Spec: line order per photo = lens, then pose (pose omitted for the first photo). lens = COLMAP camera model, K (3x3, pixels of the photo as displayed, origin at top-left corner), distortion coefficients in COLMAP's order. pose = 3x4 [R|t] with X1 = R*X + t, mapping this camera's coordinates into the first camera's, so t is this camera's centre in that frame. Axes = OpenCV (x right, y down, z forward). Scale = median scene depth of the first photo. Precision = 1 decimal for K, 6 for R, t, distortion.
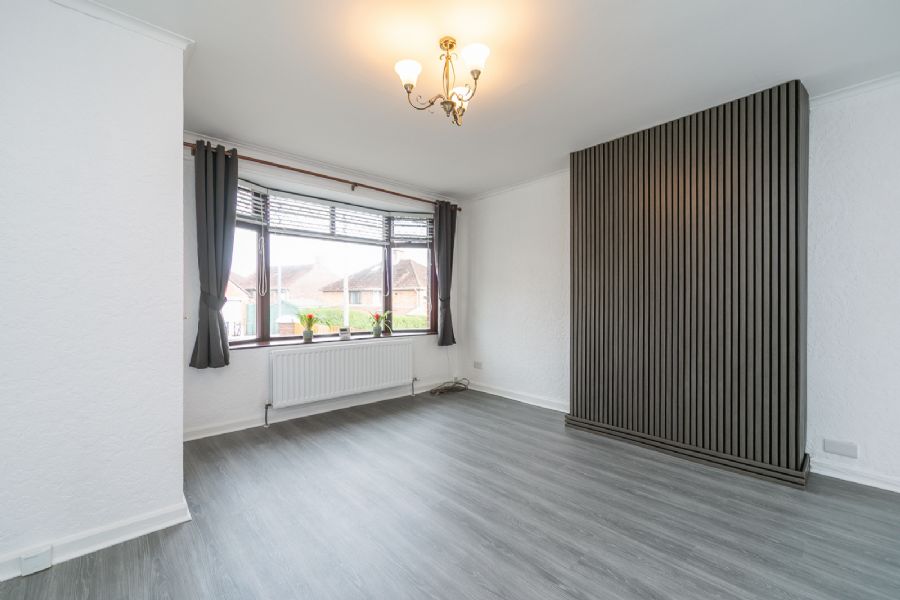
lens RADIAL K [[371.7, 0, 448.5], [0, 371.7, 299.2], [0, 0, 1]] dist [0.000498, 0.000068]
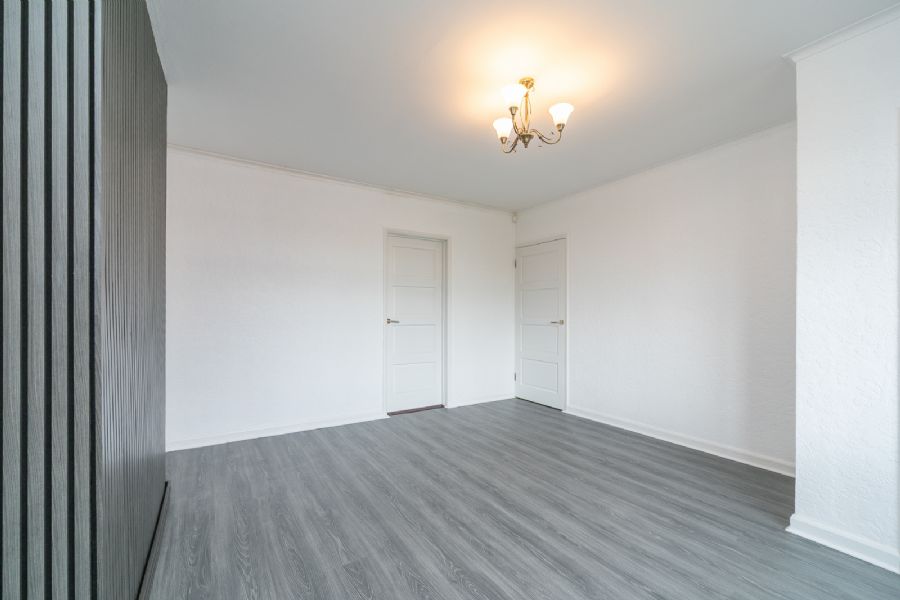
lens RADIAL K [[371.7, 0, 448.5], [0, 371.7, 299.2], [0, 0, 1]] dist [0.000498, 0.000068]
pose [[-0.984497, 0.006336, 0.175285, 0.022013], [0.000698, 0.999481, -0.032207, 0.004799], [-0.175398, -0.031585, -0.983991, 1.896373]]
